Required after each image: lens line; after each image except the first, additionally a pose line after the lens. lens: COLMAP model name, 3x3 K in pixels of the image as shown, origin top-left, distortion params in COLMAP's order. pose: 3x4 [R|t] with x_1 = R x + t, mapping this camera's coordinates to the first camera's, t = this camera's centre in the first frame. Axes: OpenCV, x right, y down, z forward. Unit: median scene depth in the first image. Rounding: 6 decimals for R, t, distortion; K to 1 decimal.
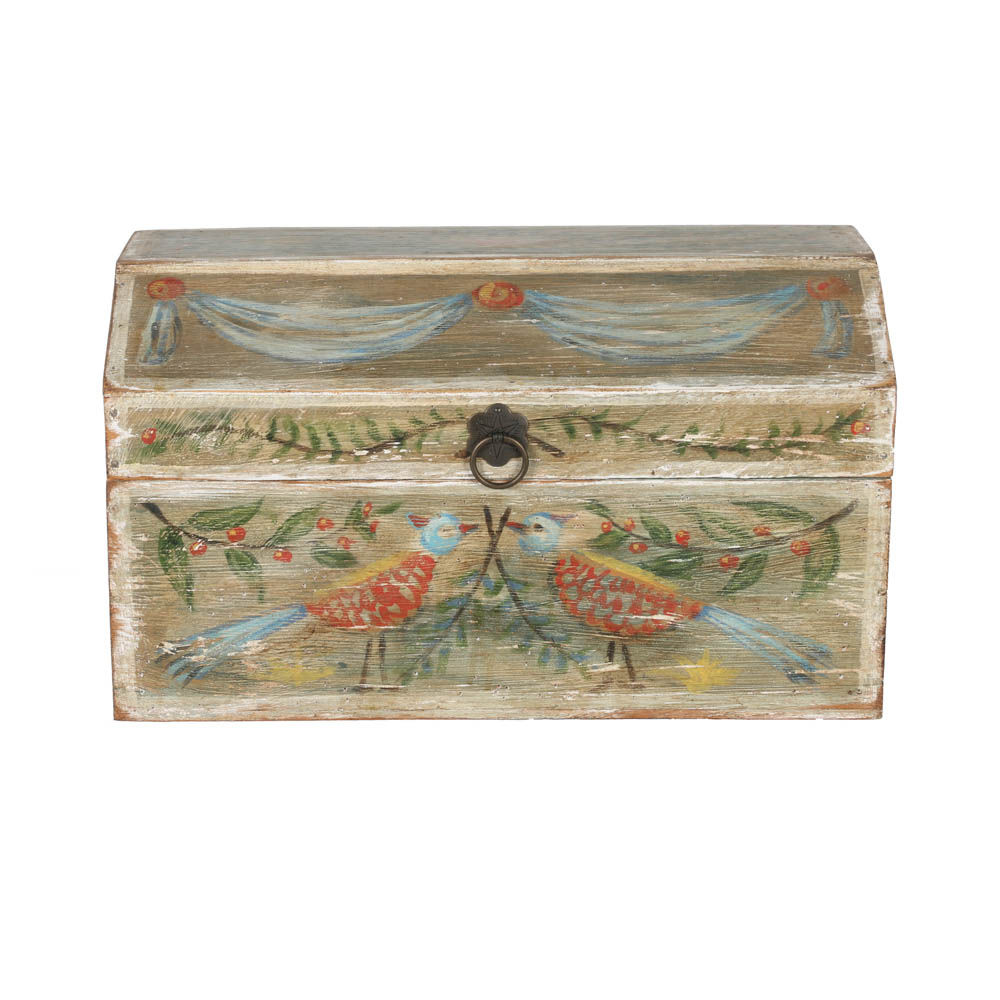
lens RADIAL K [[2944.6, 0, 464.7], [0, 2944.6, 451.7], [0, 0, 1]] dist [0.272985, 0.129363]
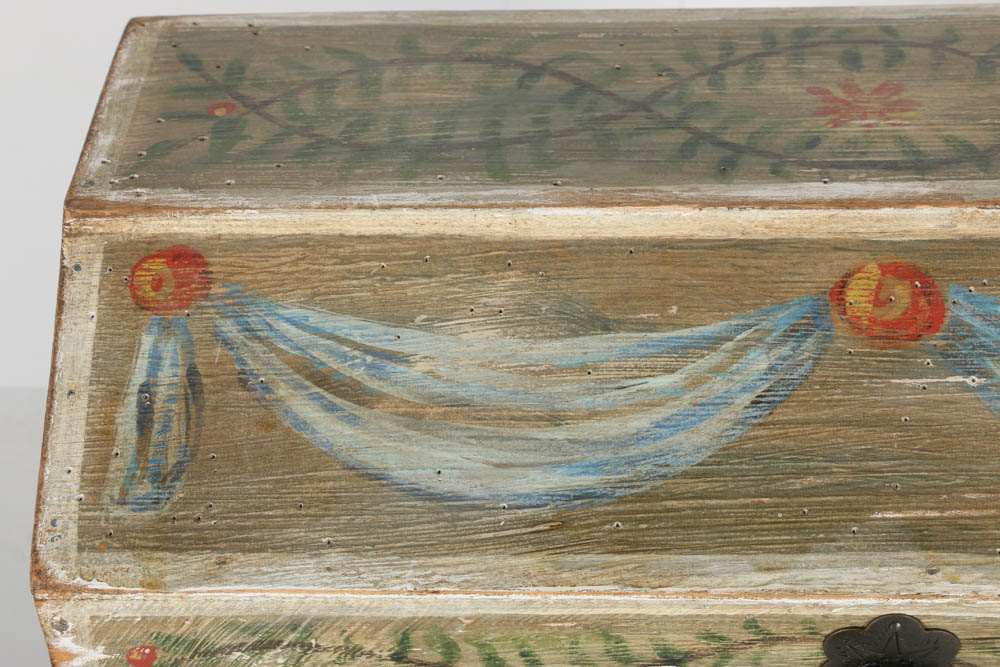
lens RADIAL K [[1910.2, 0, 495.8], [0, 1910.2, 369.9], [0, 0, 1]] dist [0.063529, 0.622627]
pose [[0.999064, 0.006229, -0.042807, -0.037385], [0.013242, 0.898035, 0.439725, -0.178627], [0.041182, -0.439880, 0.897112, 0.740797]]
